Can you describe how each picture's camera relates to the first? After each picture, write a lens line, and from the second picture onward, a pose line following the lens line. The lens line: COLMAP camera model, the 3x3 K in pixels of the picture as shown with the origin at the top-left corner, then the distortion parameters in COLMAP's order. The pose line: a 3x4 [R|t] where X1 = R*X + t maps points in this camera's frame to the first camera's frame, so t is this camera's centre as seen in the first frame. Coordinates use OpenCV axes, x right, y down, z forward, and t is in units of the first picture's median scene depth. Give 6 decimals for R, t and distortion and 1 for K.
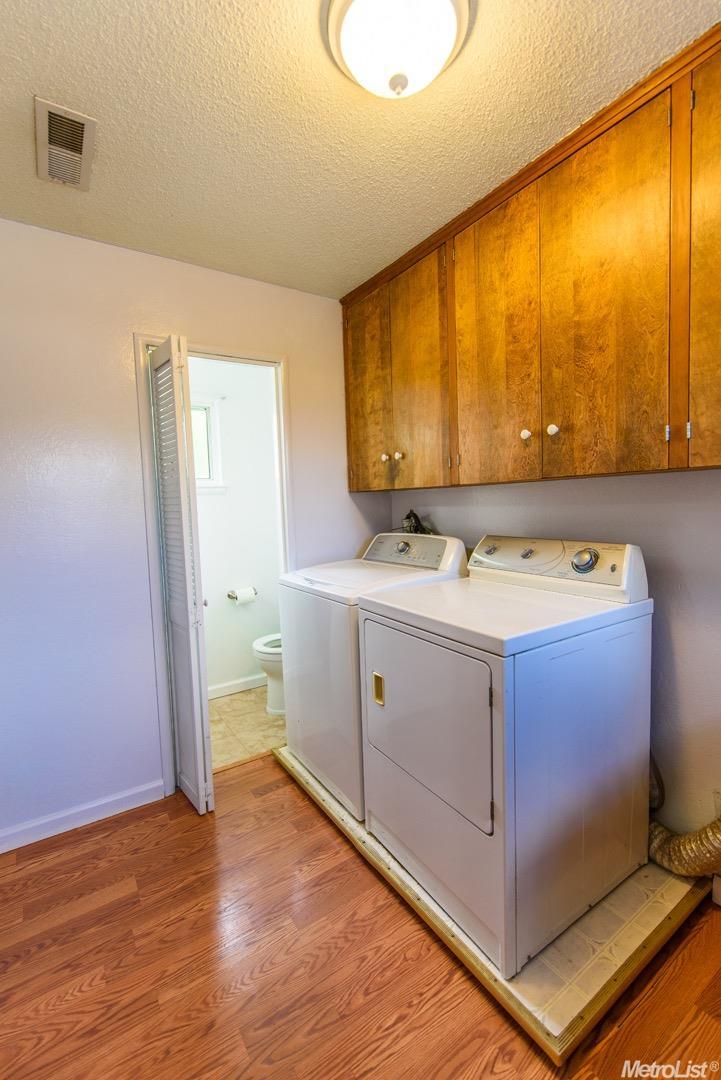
lens RADIAL K [[463.3, 0, 358.4], [0, 463.3, 536.2], [0, 0, 1]] dist [0.002945, -0.000847]
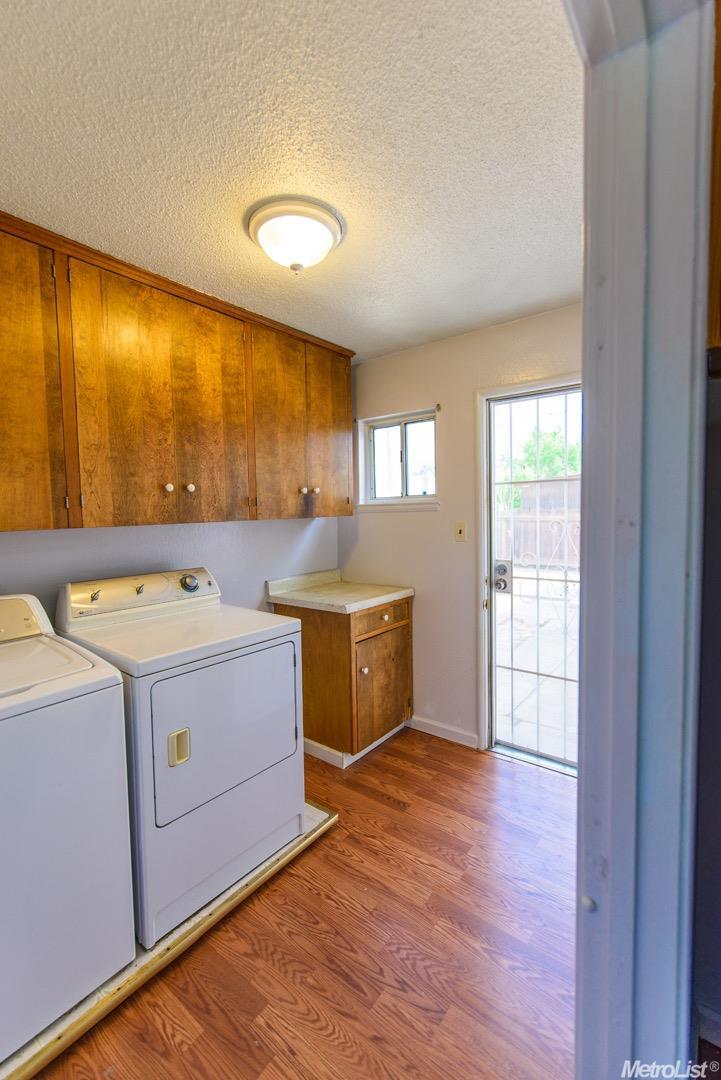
lens RADIAL K [[463.3, 0, 357.6], [0, 463.3, 538.7], [0, 0, 1]] dist [0.002945, -0.000847]
pose [[-0.315690, -0.018243, 0.948687, -1.087735], [0.102979, 0.993251, 0.053367, -0.112587], [-0.943258, 0.114543, -0.311681, 1.049491]]
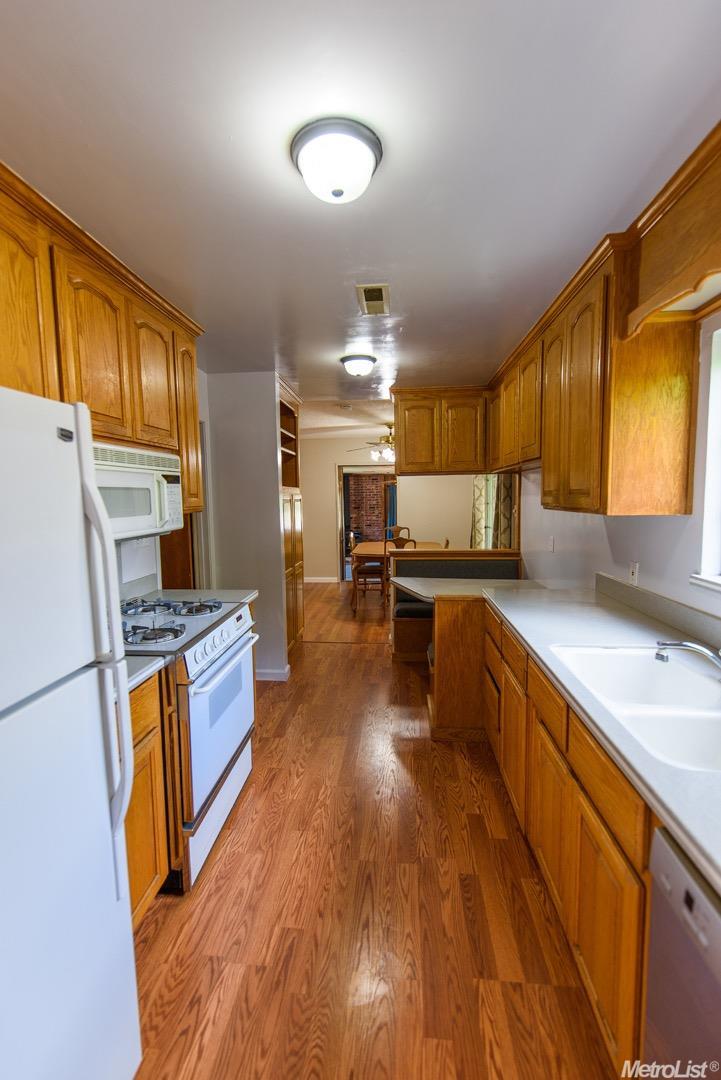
lens RADIAL K [[463.3, 0, 356.6], [0, 463.3, 536.1], [0, 0, 1]] dist [0.002945, -0.000847]
pose [[-0.629822, 0.103831, -0.769769, 0.476201], [-0.027929, 0.987357, 0.156032, -0.235522], [0.776237, 0.119771, -0.618959, 1.528166]]
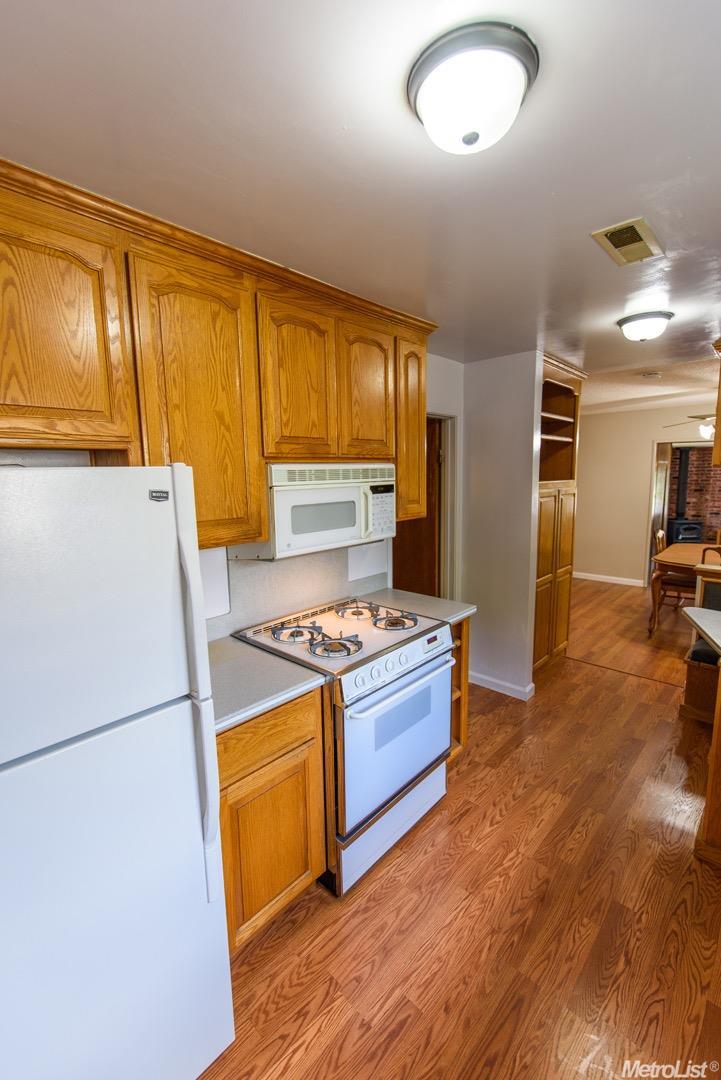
lens RADIAL K [[463.3, 0, 360.2], [0, 463.3, 536.7], [0, 0, 1]] dist [0.002945, -0.000847]
pose [[-0.972731, 0.073229, -0.220072, 0.065825], [0.024338, 0.975838, 0.217135, -0.352873], [0.230656, 0.205858, -0.951010, 1.564130]]
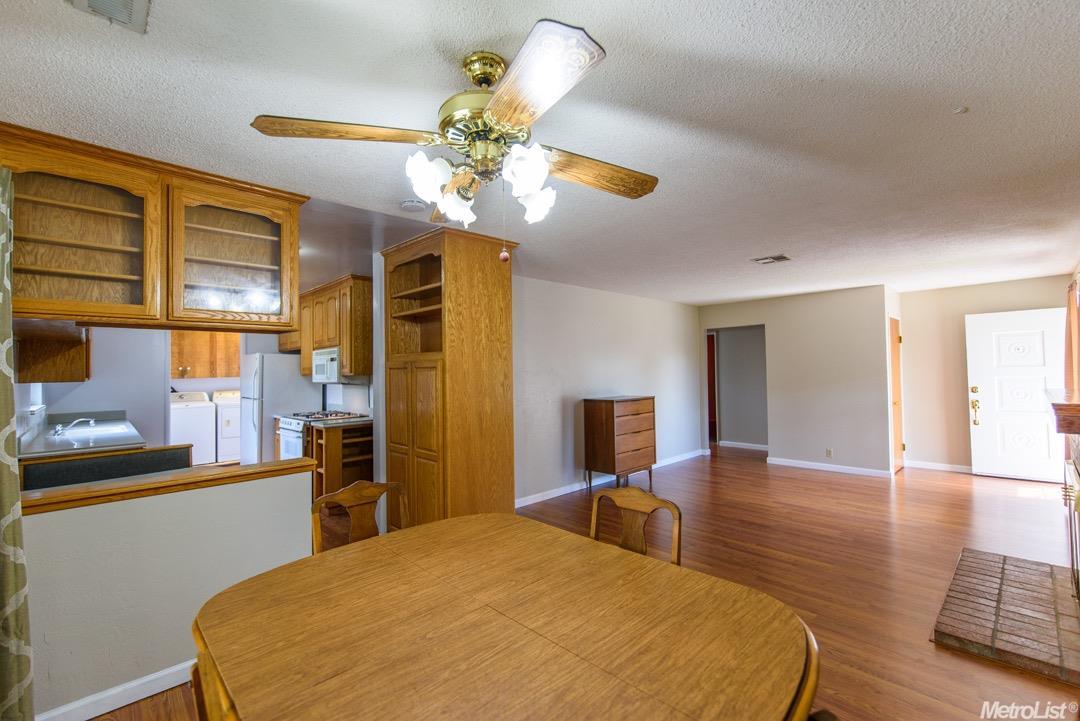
lens RADIAL K [[463.3, 0, 539.3], [0, 463.3, 360.3], [0, 0, 1]] dist [0.002945, -0.000847]
pose [[-0.181443, 0.051063, 0.982075, -4.207474], [0.094360, 0.994947, -0.034299, 0.119343], [-0.978864, 0.086446, -0.185344, -0.895127]]
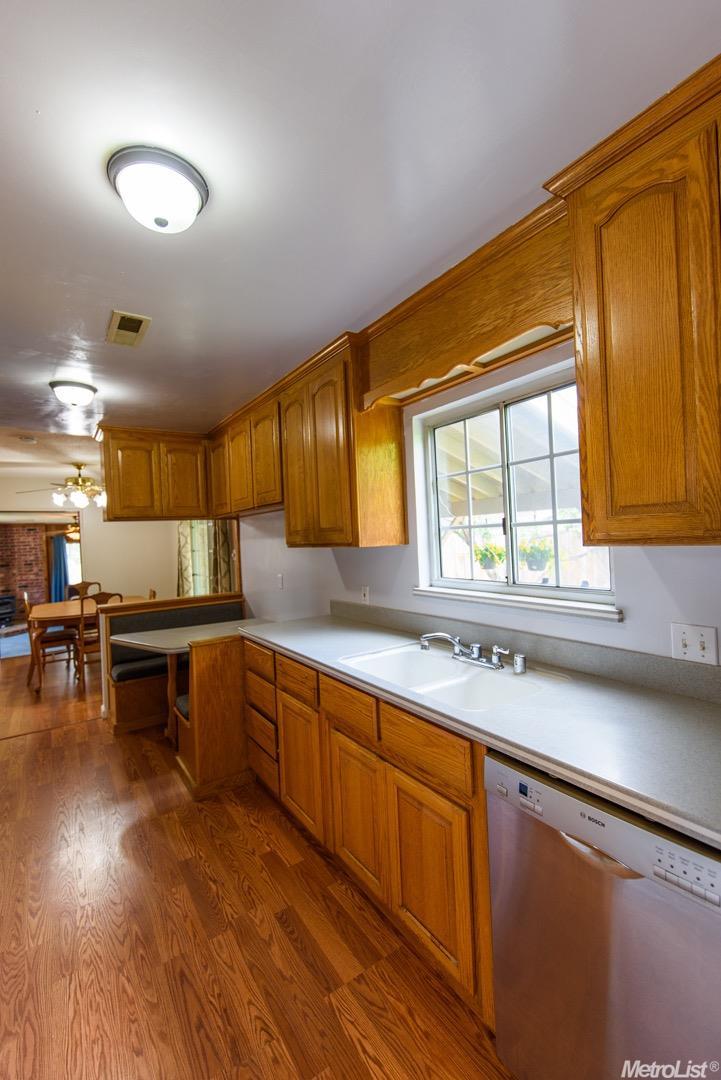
lens RADIAL K [[463.3, 0, 357.9], [0, 463.3, 536.9], [0, 0, 1]] dist [0.002945, -0.000847]
pose [[0.003873, 0.026043, -0.999653, 0.642846], [-0.035244, 0.999043, 0.025891, -0.187063], [0.999371, 0.035131, 0.004787, 1.249191]]
